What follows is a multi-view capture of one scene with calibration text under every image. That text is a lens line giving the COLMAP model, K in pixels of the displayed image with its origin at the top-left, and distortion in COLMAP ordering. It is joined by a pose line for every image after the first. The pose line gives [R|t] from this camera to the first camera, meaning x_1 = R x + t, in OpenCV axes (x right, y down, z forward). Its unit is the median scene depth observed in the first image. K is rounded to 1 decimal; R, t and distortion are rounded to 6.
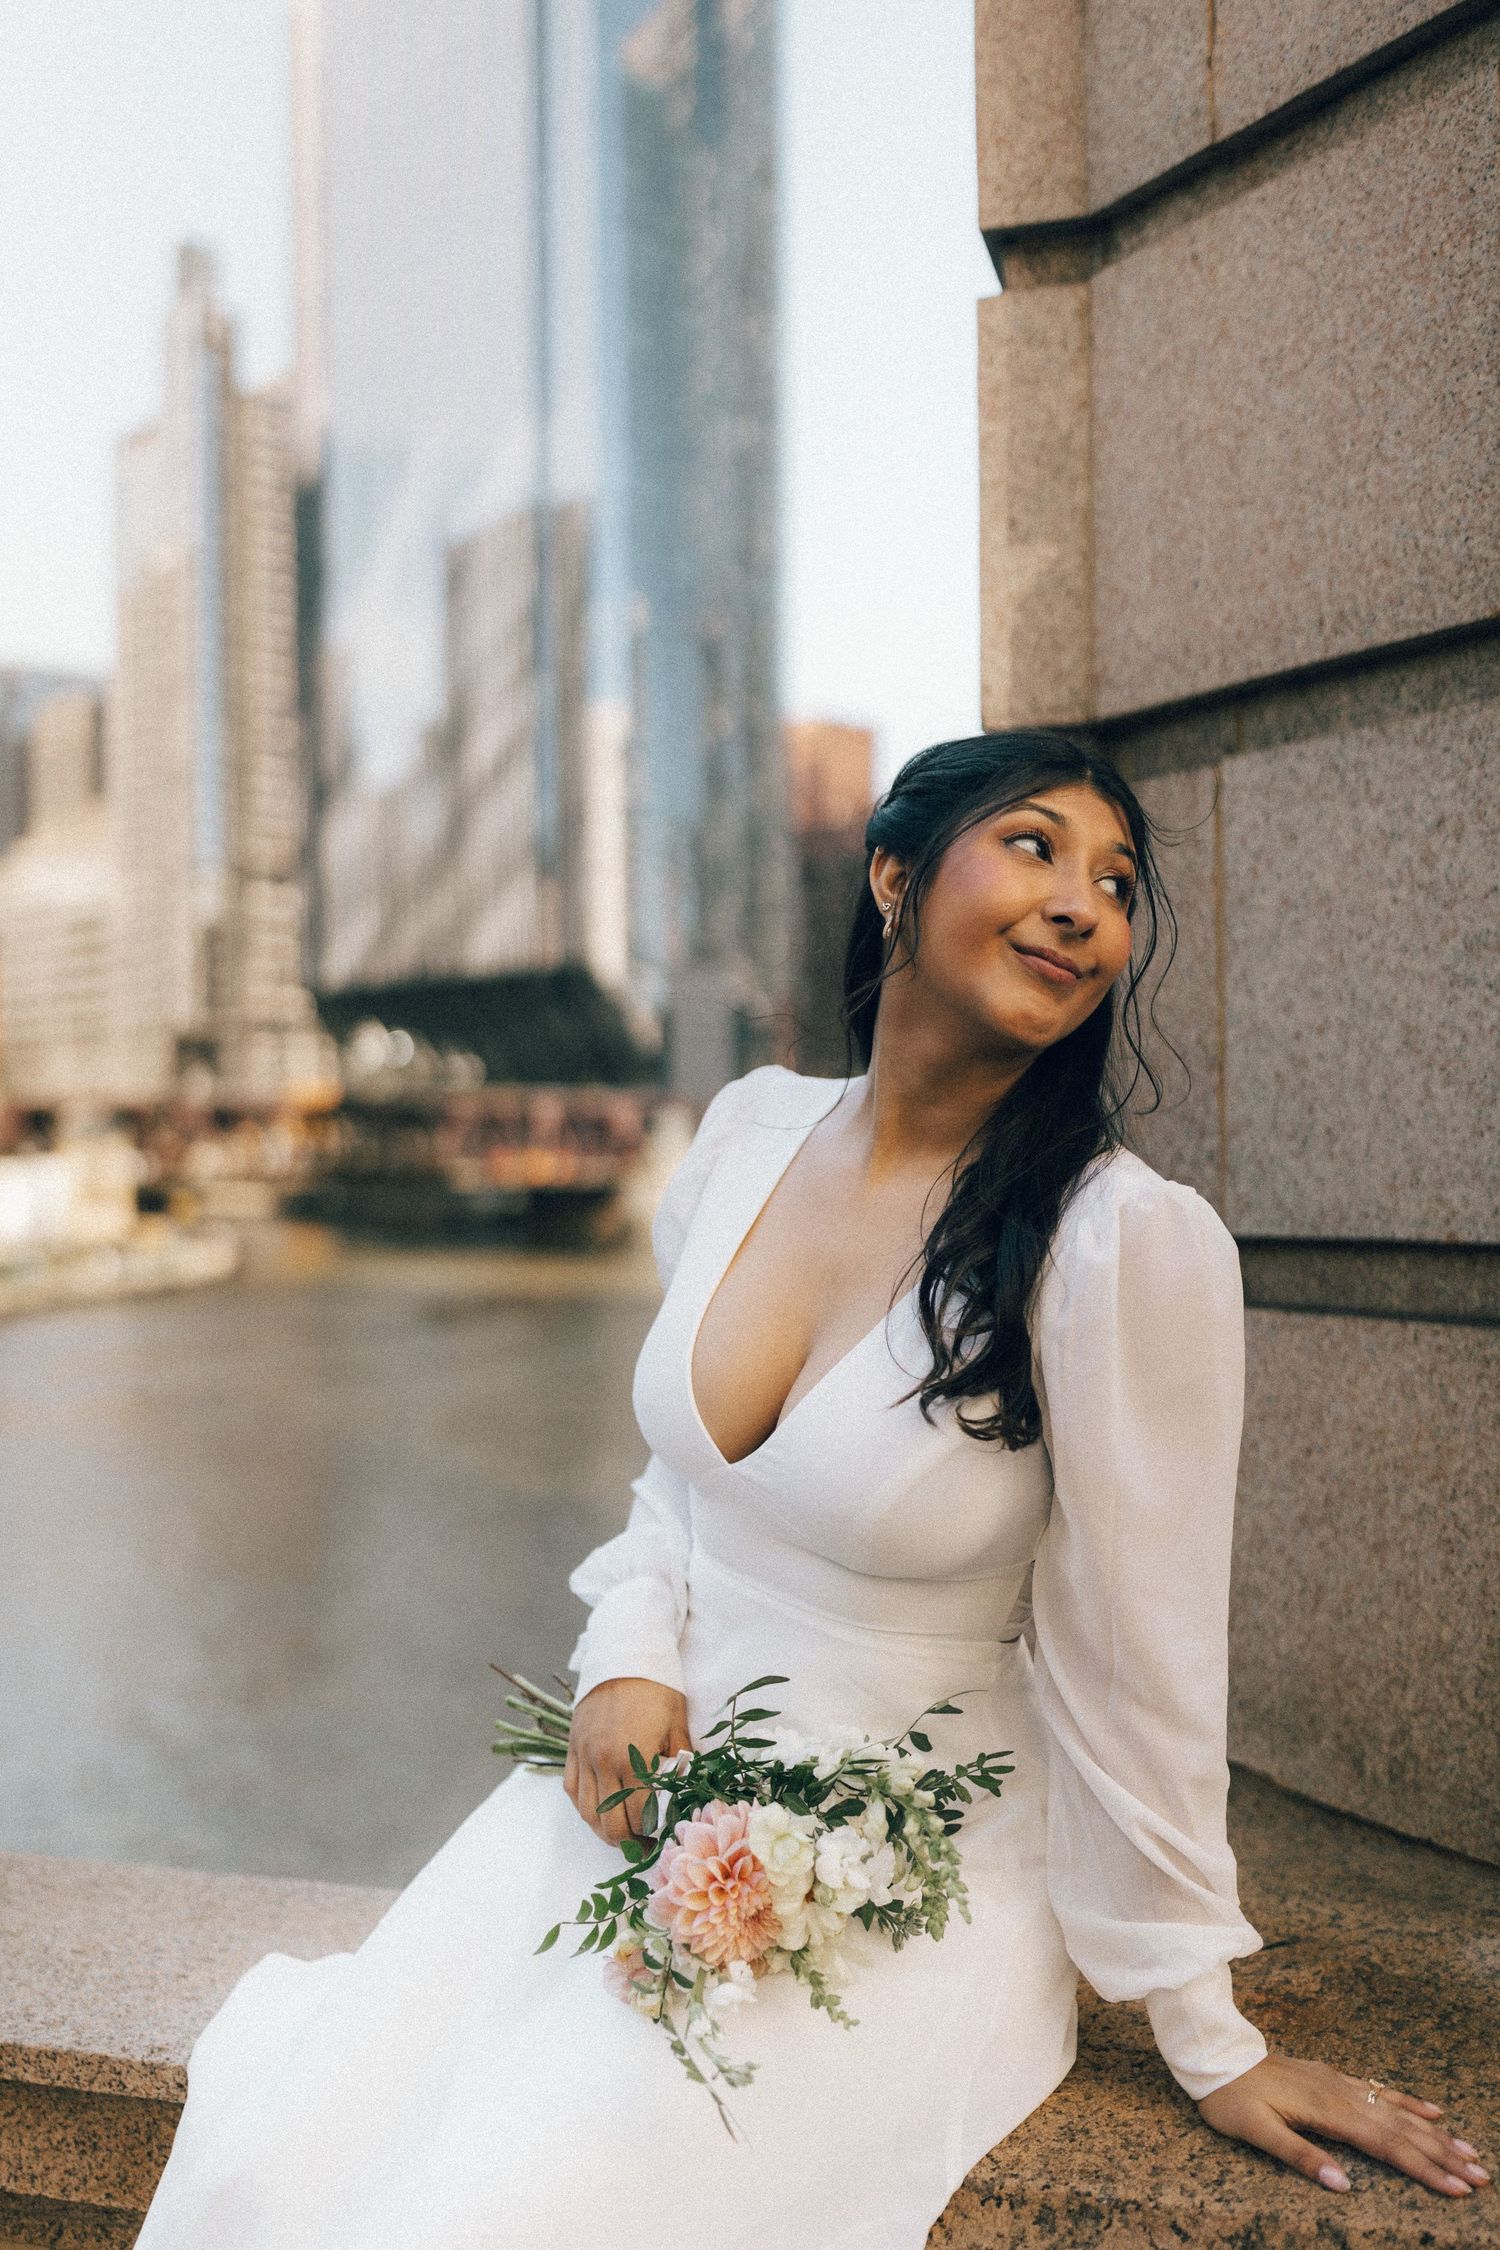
lens RADIAL K [[2301.3, 0, 748.2], [0, 2301.3, 1107.1], [0, 0, 1]] dist [0.016797, -0.005778]
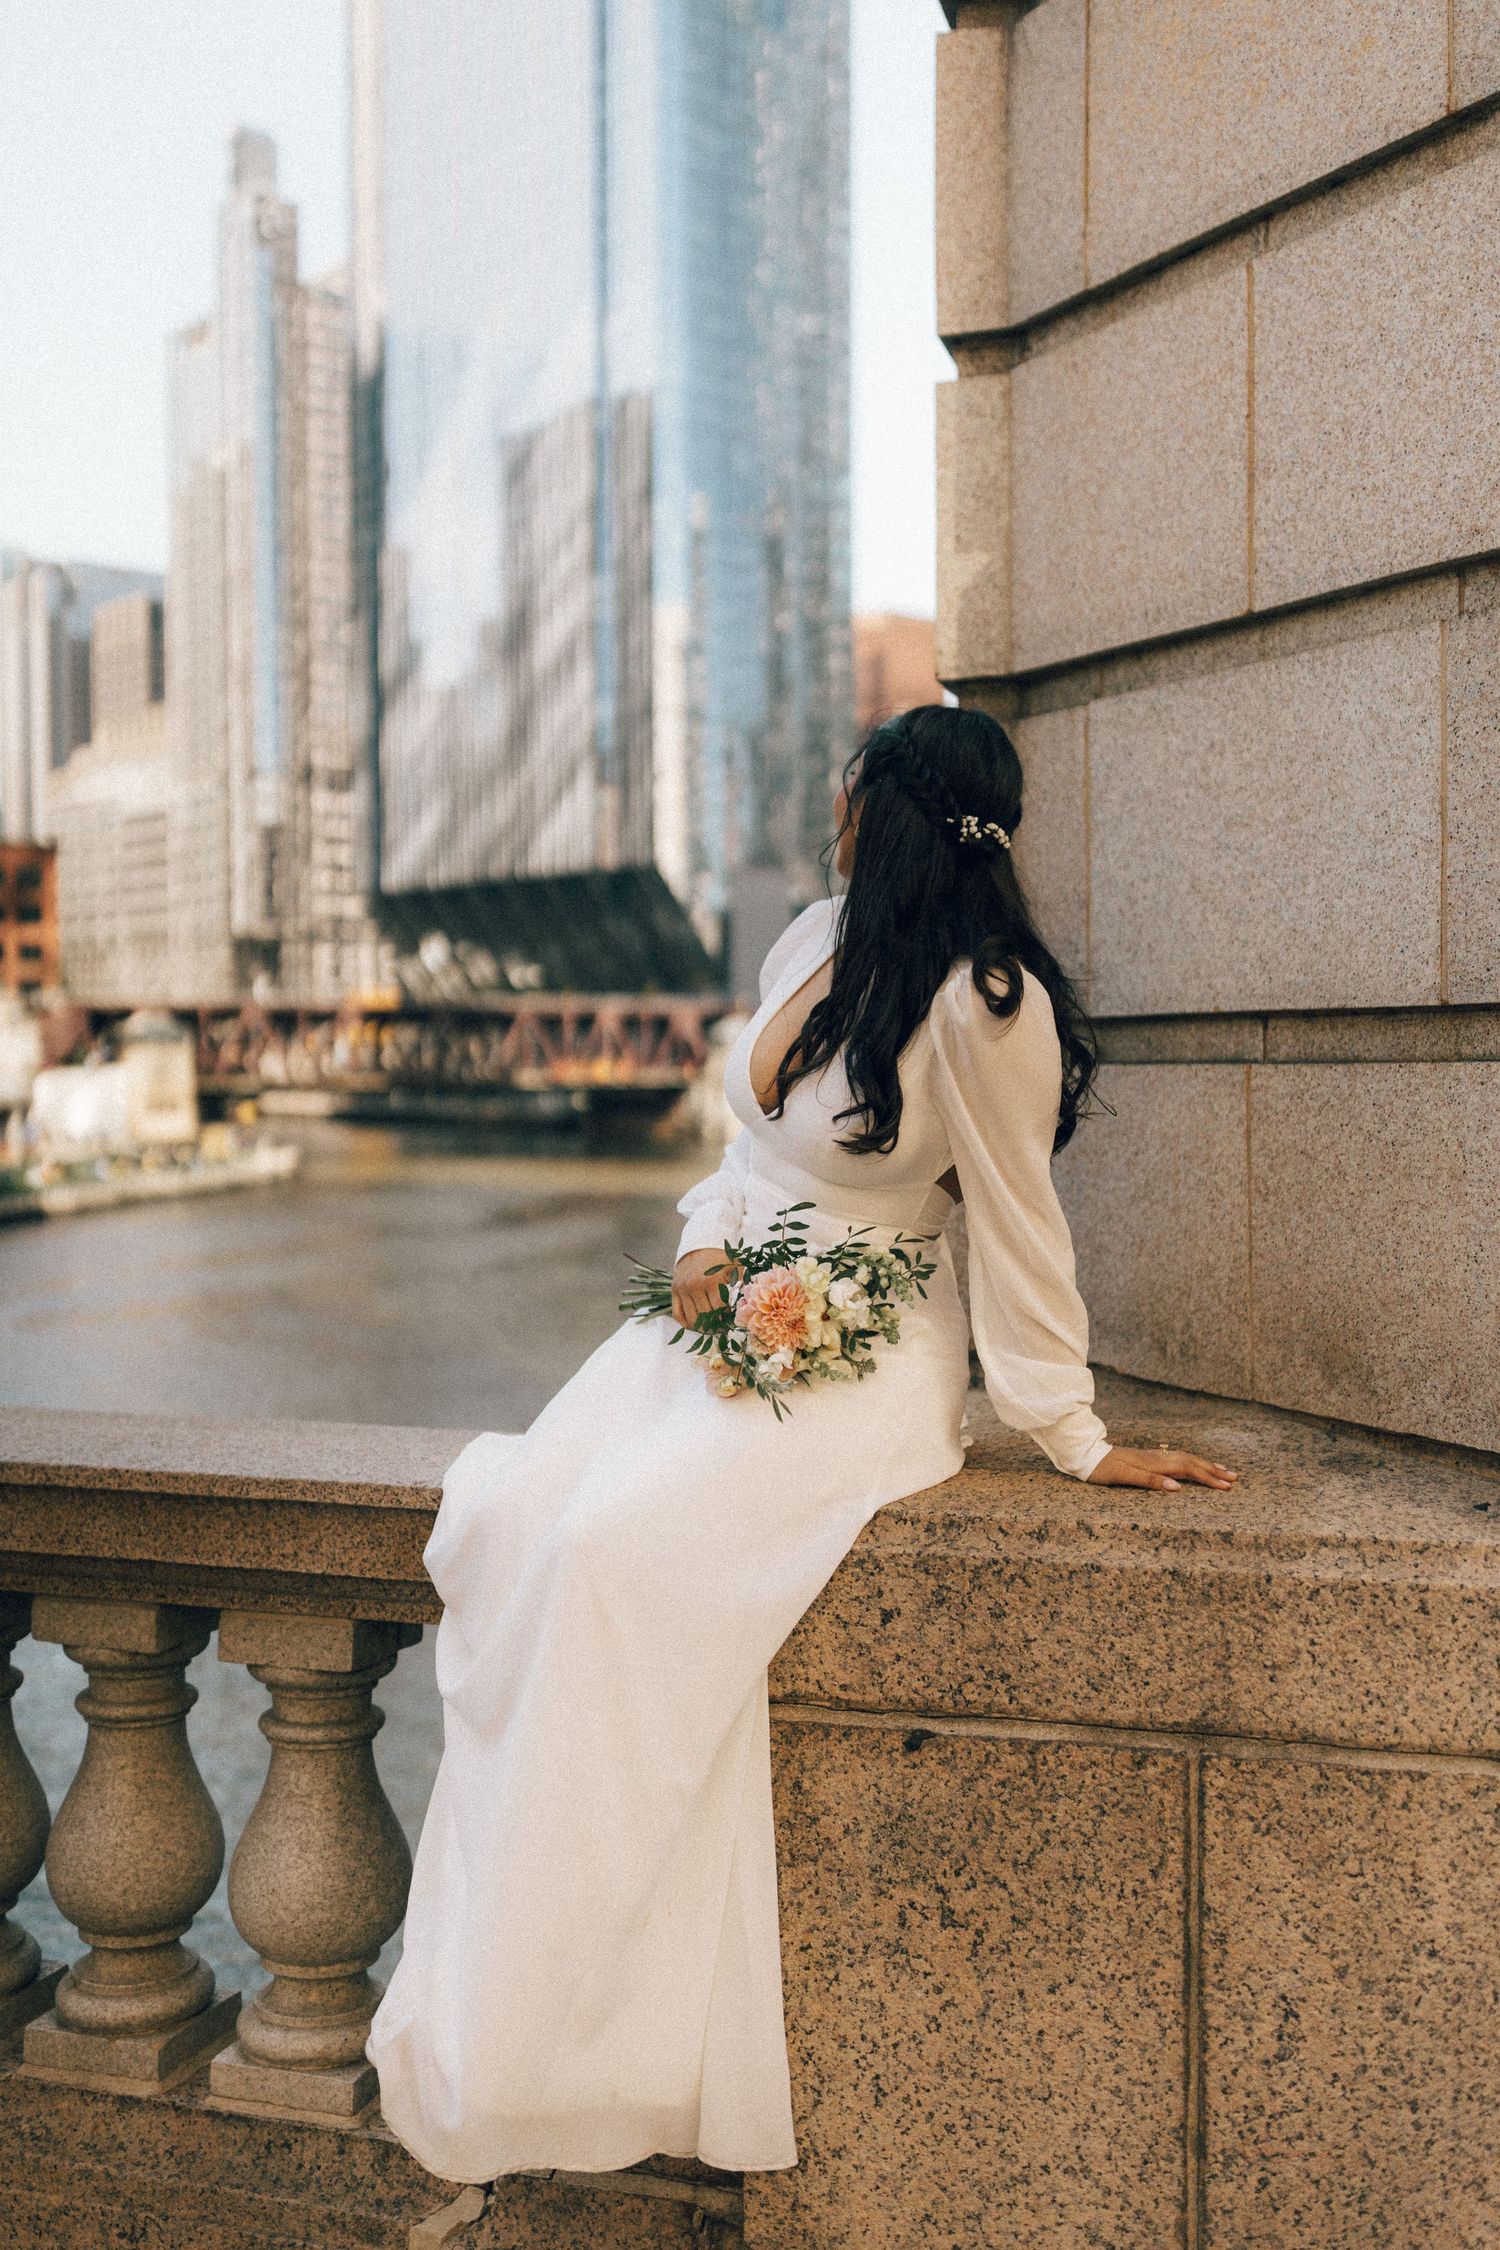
lens RADIAL K [[2301.3, 0, 748.2], [0, 2301.3, 1107.1], [0, 0, 1]] dist [0.016797, -0.005778]
pose [[0.999641, 0.002111, -0.026698, 0.023009], [-0.000991, 0.999122, 0.041893, 0.052473], [0.026763, -0.041851, 0.998765, -0.536884]]
